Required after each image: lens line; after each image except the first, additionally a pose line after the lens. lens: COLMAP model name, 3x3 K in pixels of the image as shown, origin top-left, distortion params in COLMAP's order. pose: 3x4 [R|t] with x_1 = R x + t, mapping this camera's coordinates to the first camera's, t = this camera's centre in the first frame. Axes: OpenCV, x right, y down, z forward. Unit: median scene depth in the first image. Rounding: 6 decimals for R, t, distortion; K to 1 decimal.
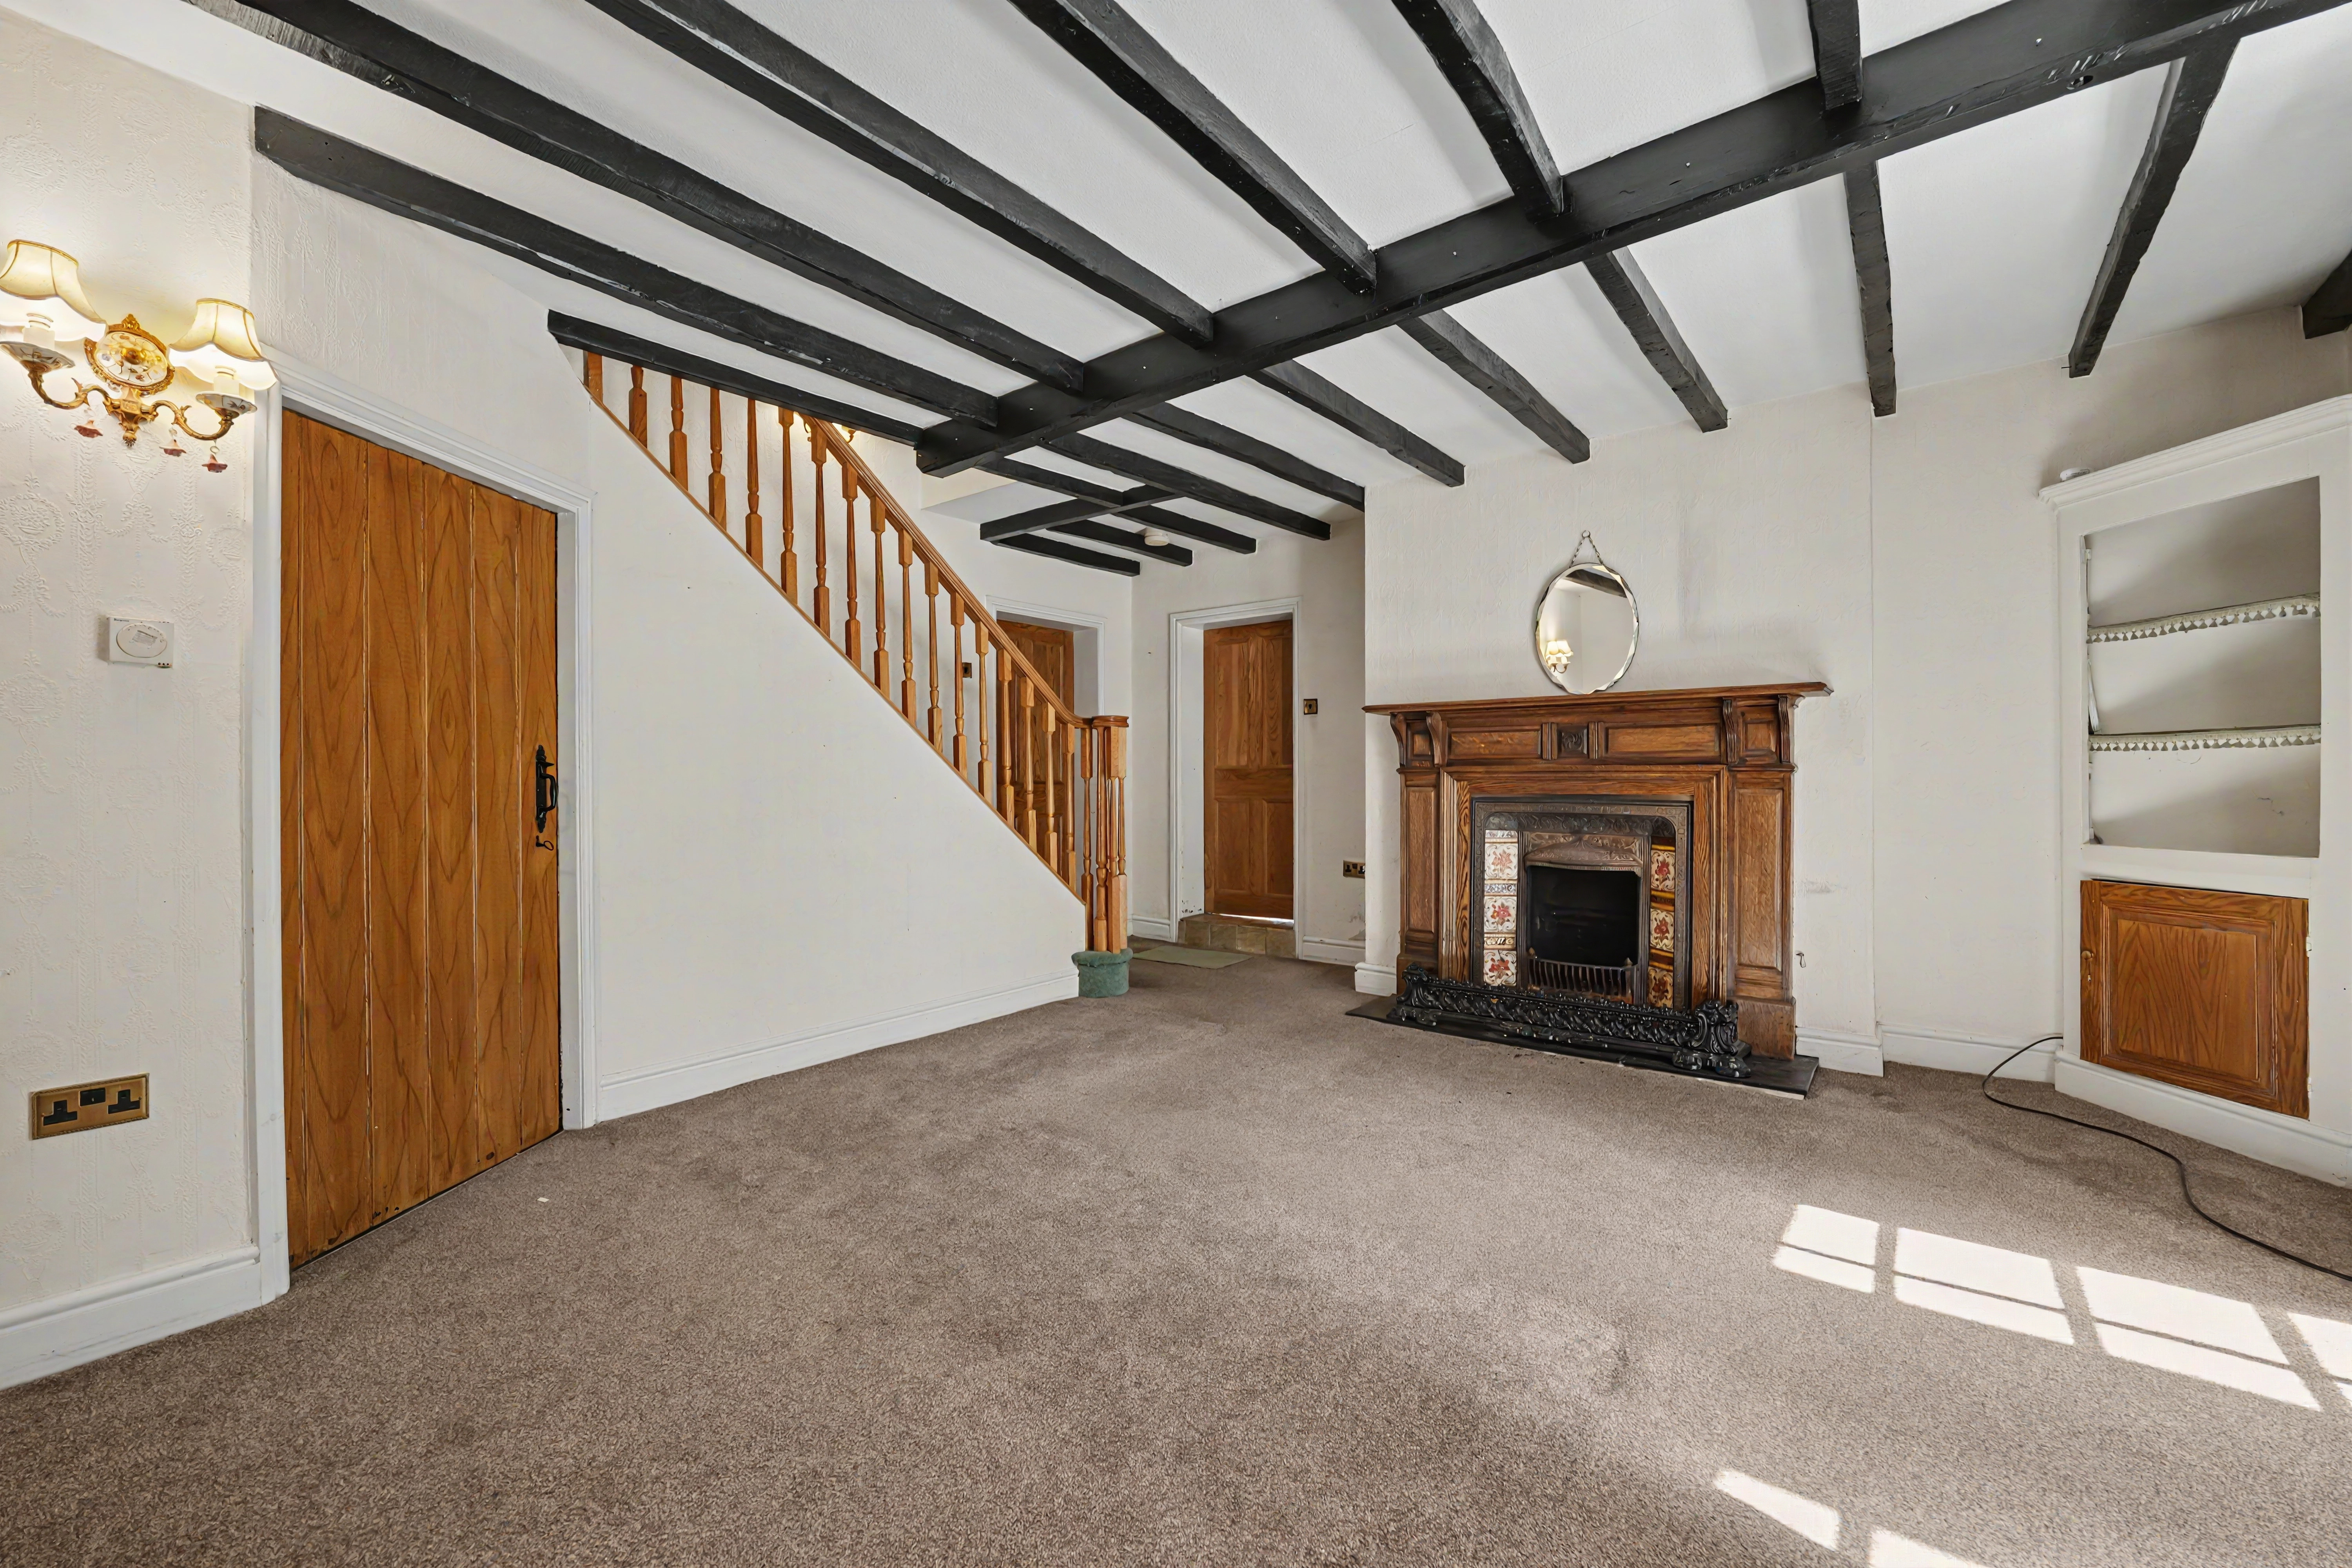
lens RADIAL K [[959.8, 0, 1179.0], [0, 959.8, 778.5], [0, 0, 1]] dist [-0.010485, -0.000191]
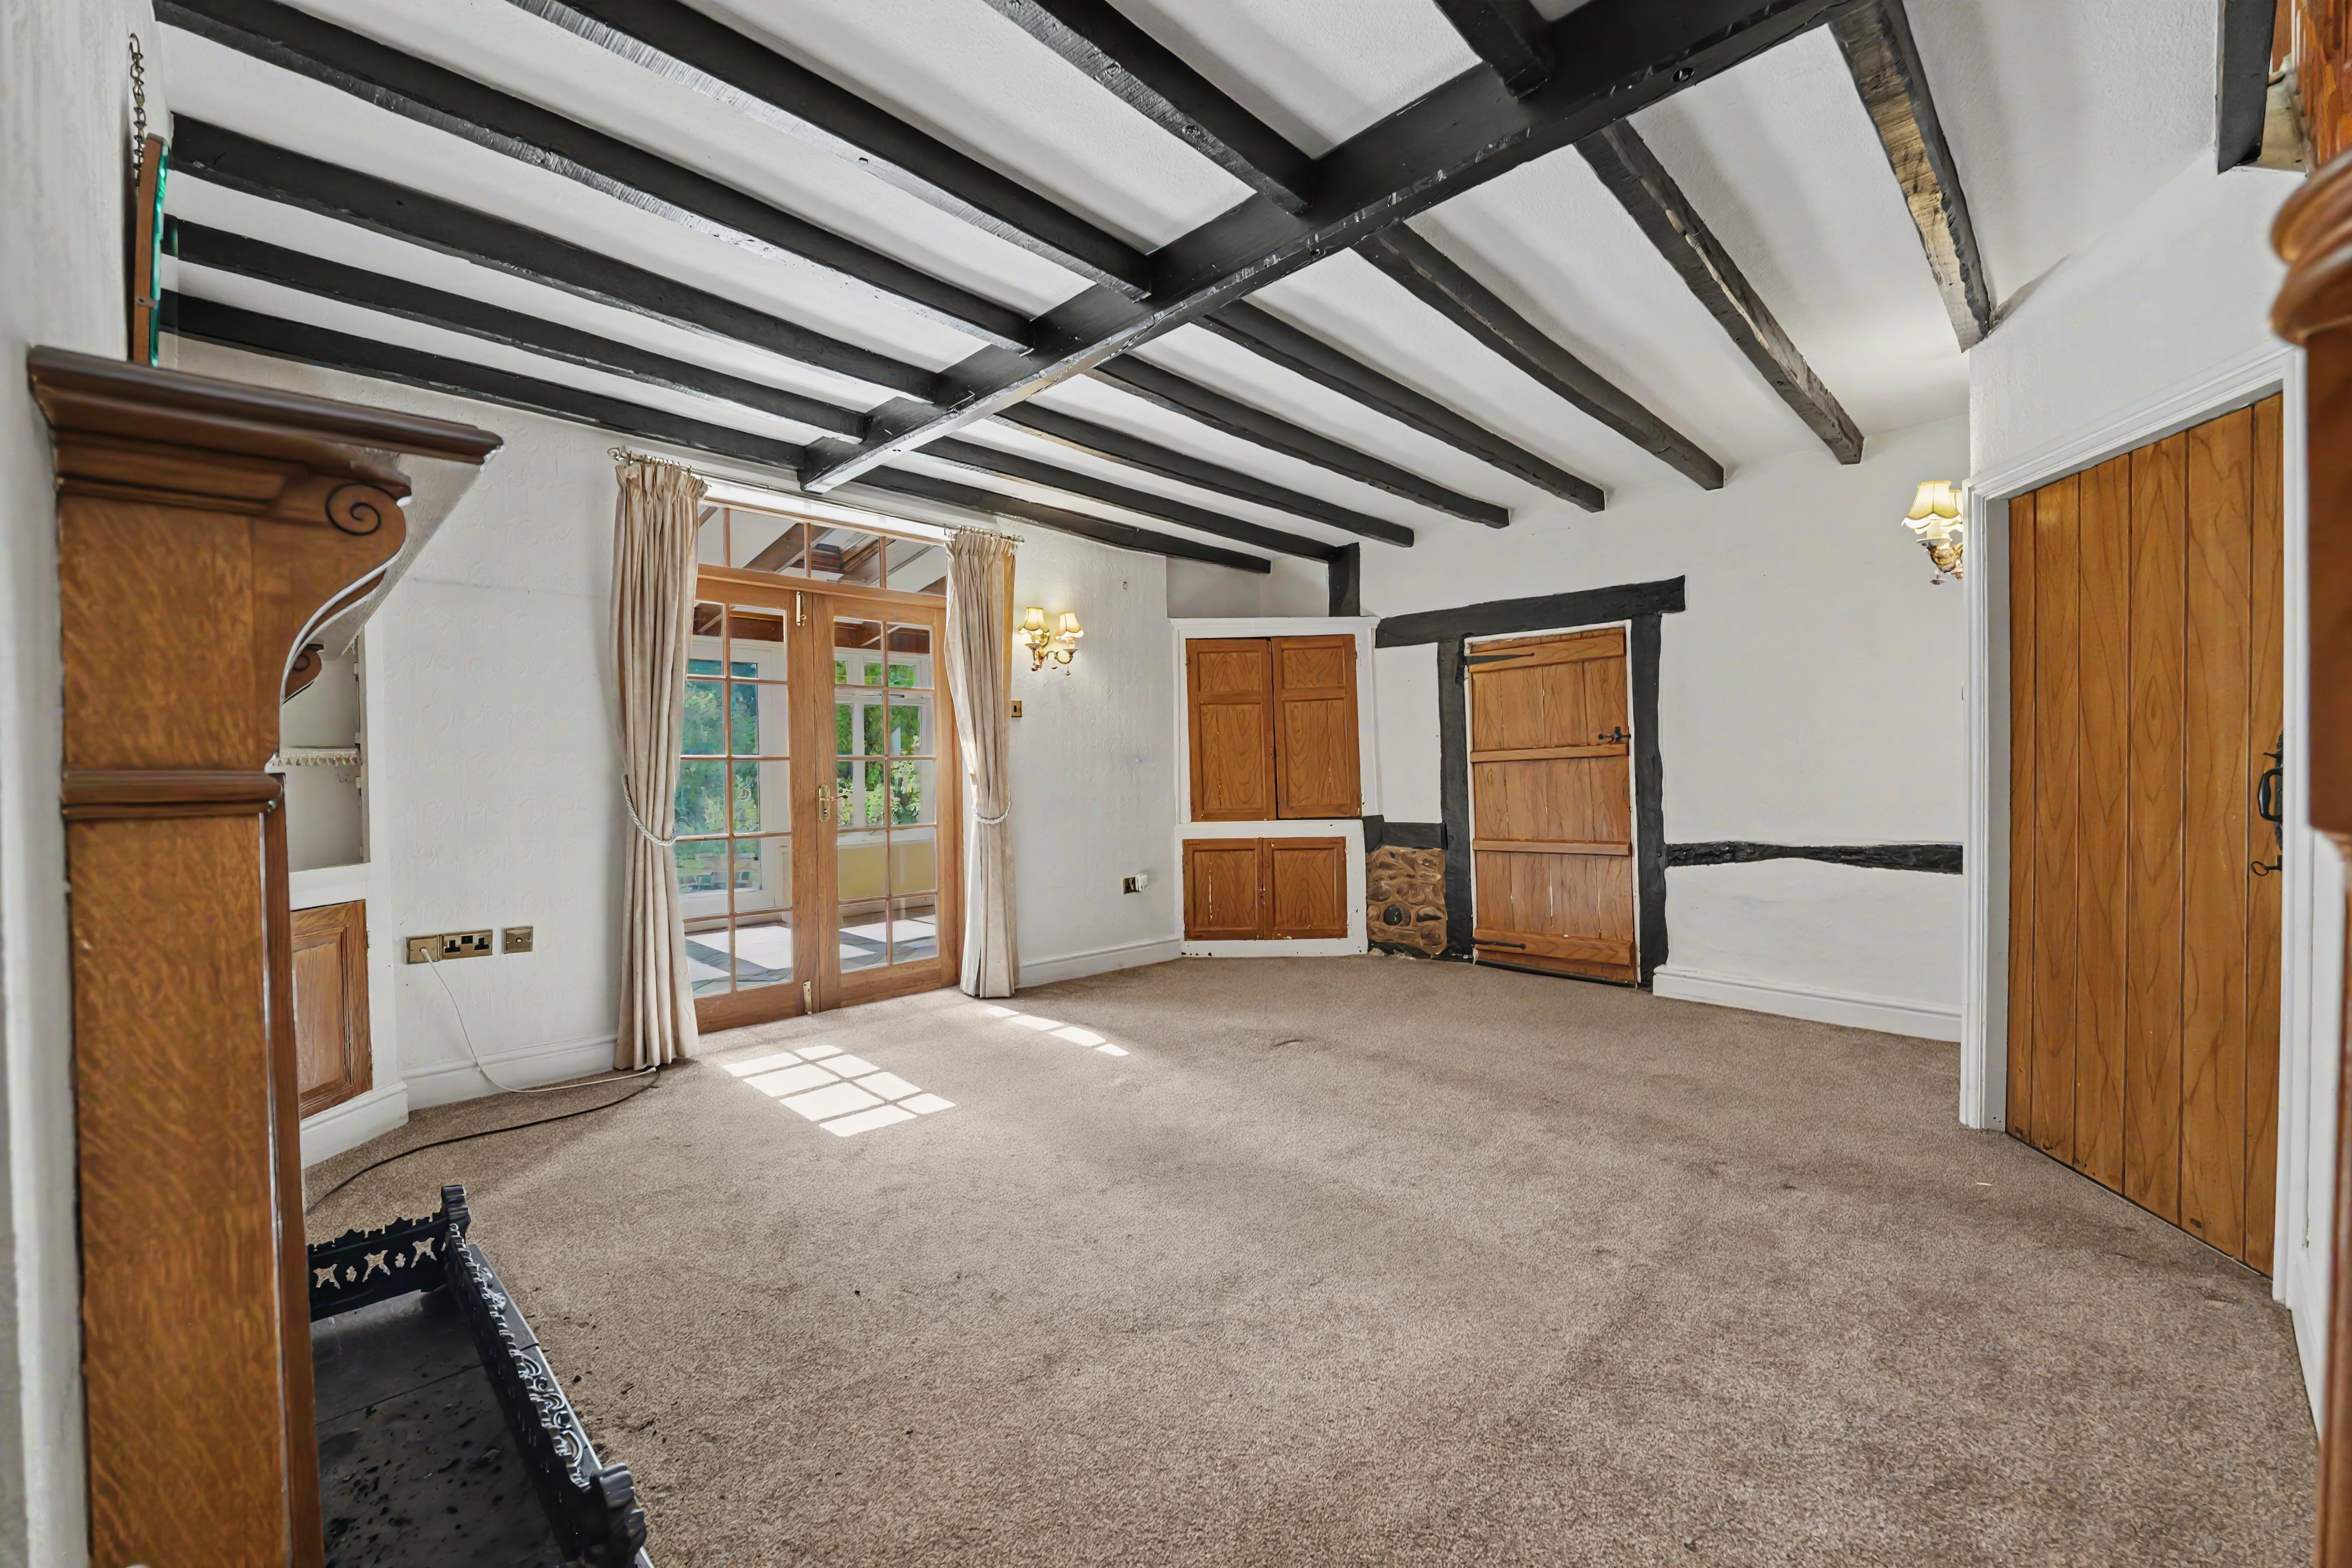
lens RADIAL K [[959.8, 0, 1178.7], [0, 959.8, 786.2], [0, 0, 1]] dist [-0.010485, -0.000191]
pose [[-0.992792, 0.011880, 0.119259, 0.071288], [0.014275, 0.999713, 0.019251, -0.021145], [-0.118996, 0.020815, -0.992677, 2.238618]]
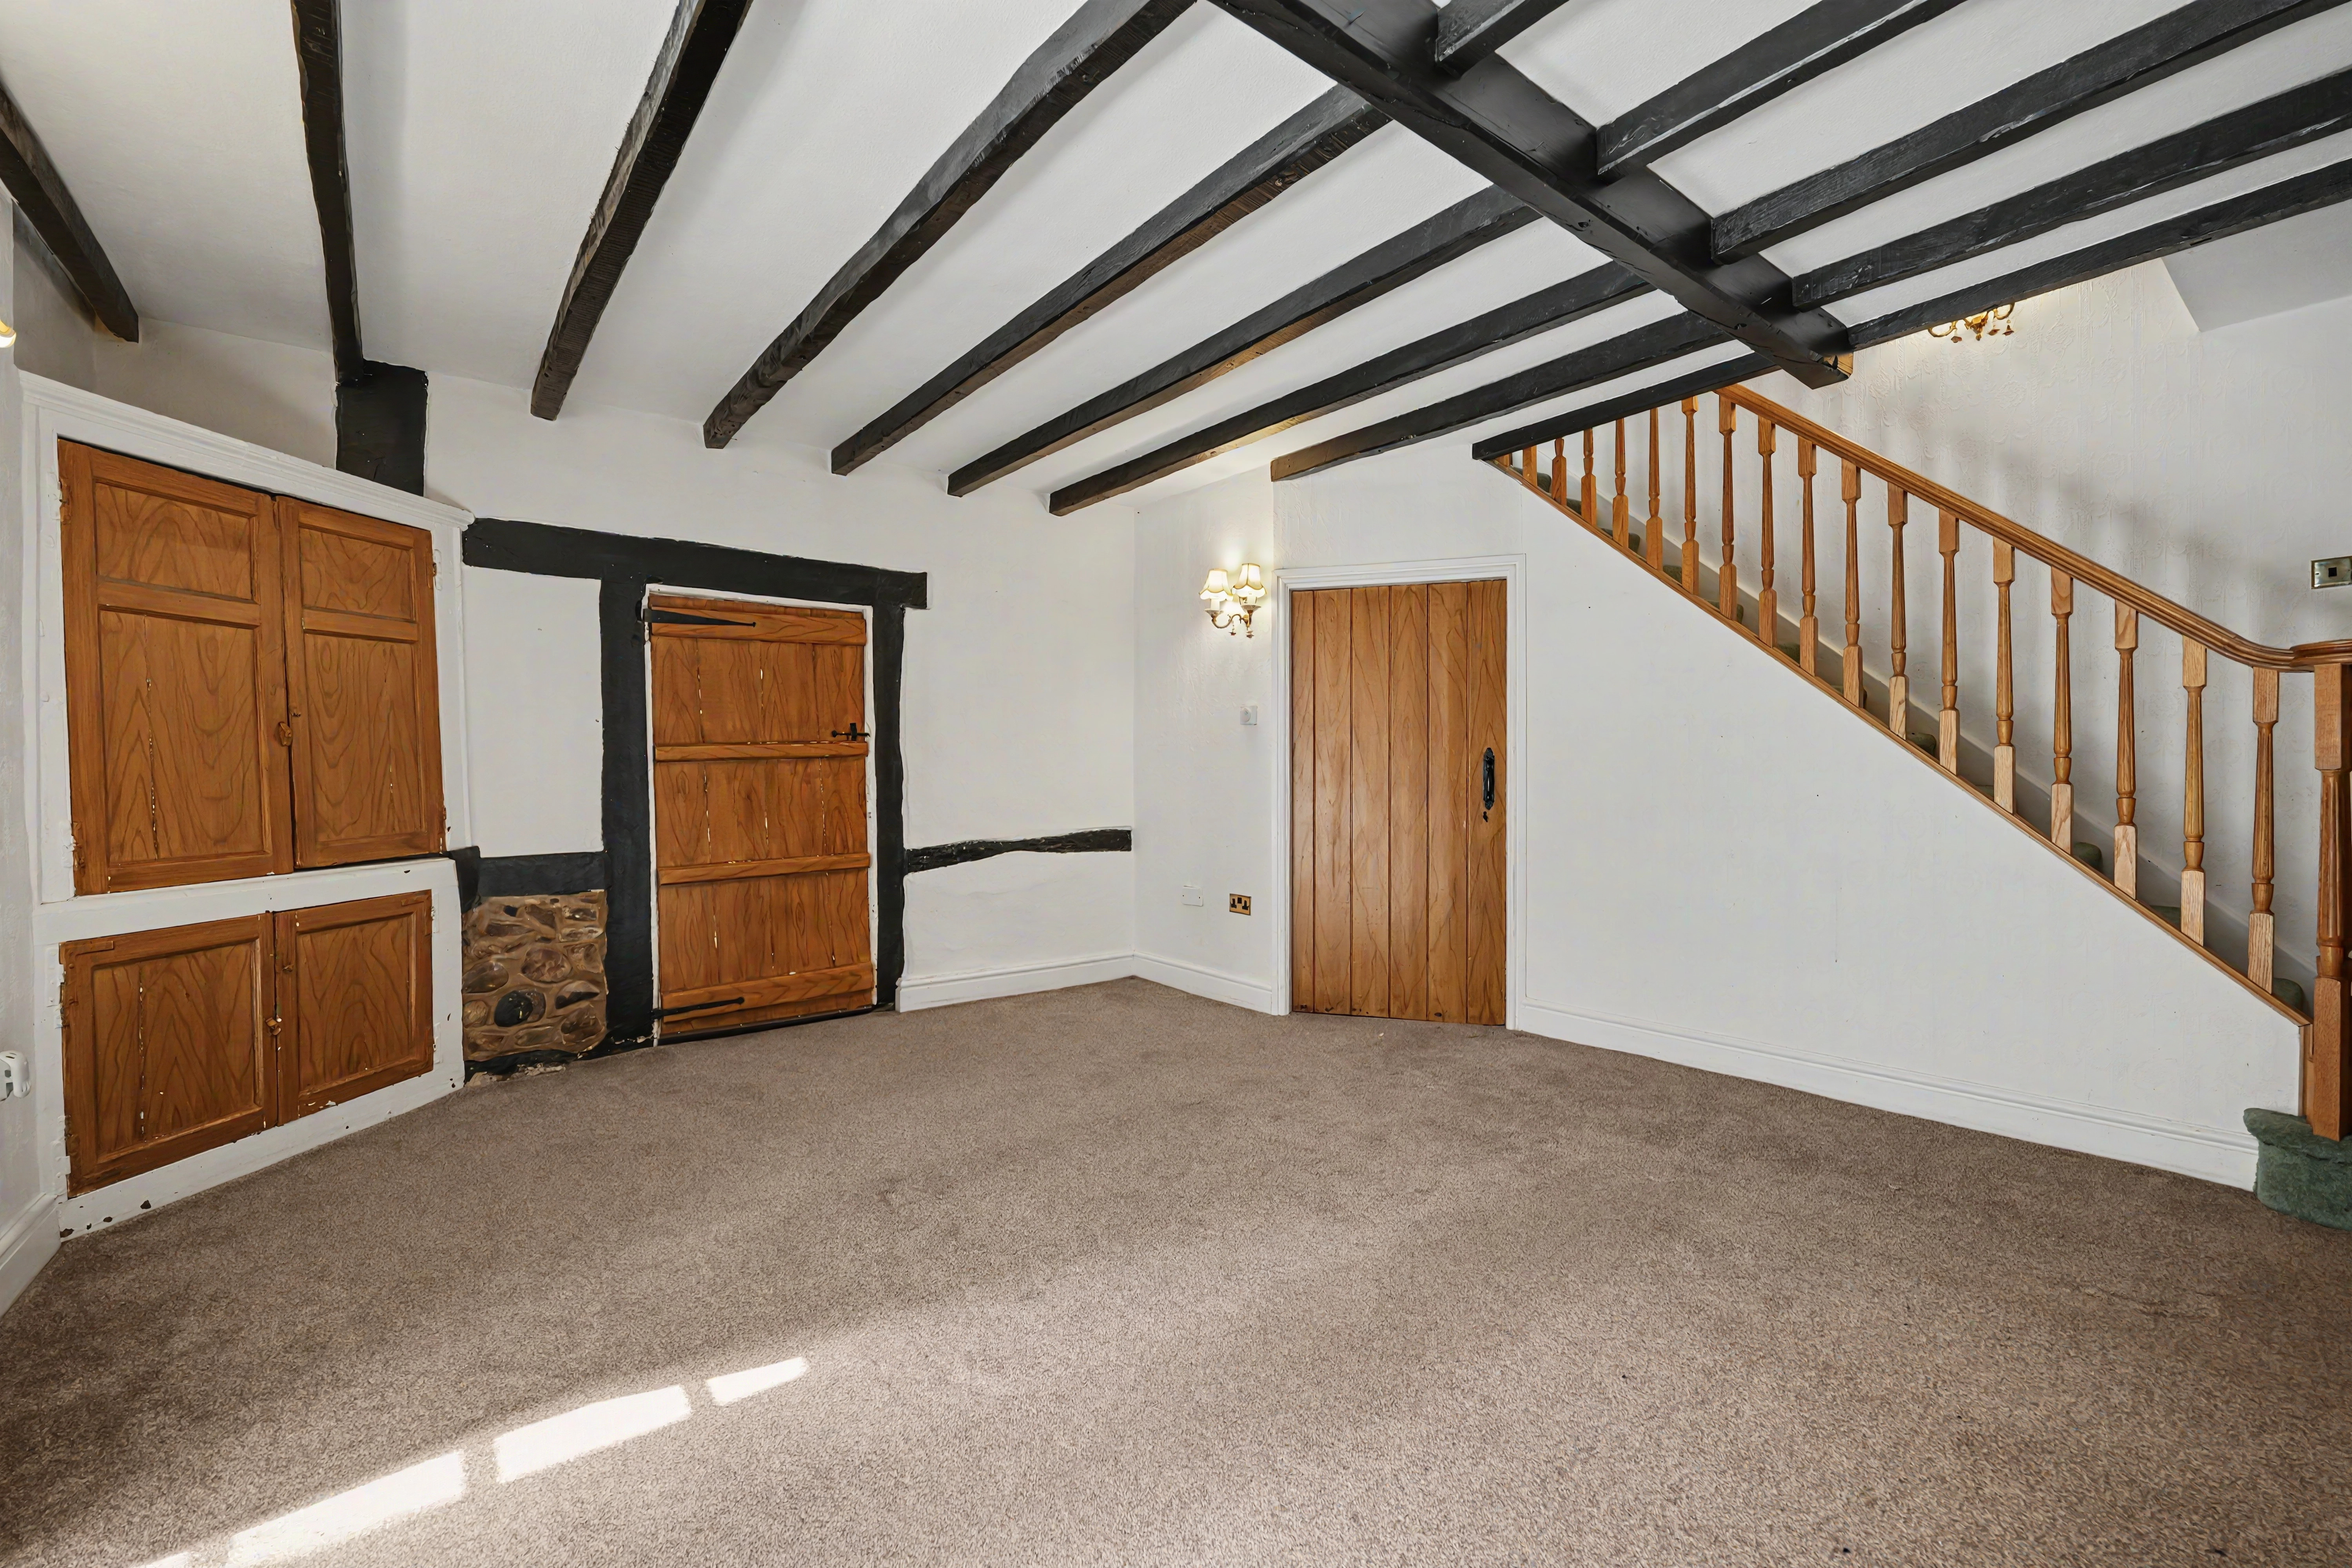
lens RADIAL K [[959.8, 0, 1188.2], [0, 959.8, 785.3], [0, 0, 1]] dist [-0.010485, -0.000191]
pose [[-0.224412, 0.019272, -0.974304, 1.029919], [0.002277, 0.999812, 0.019252, -0.011349], [0.974492, 0.002102, -0.224414, 1.107123]]
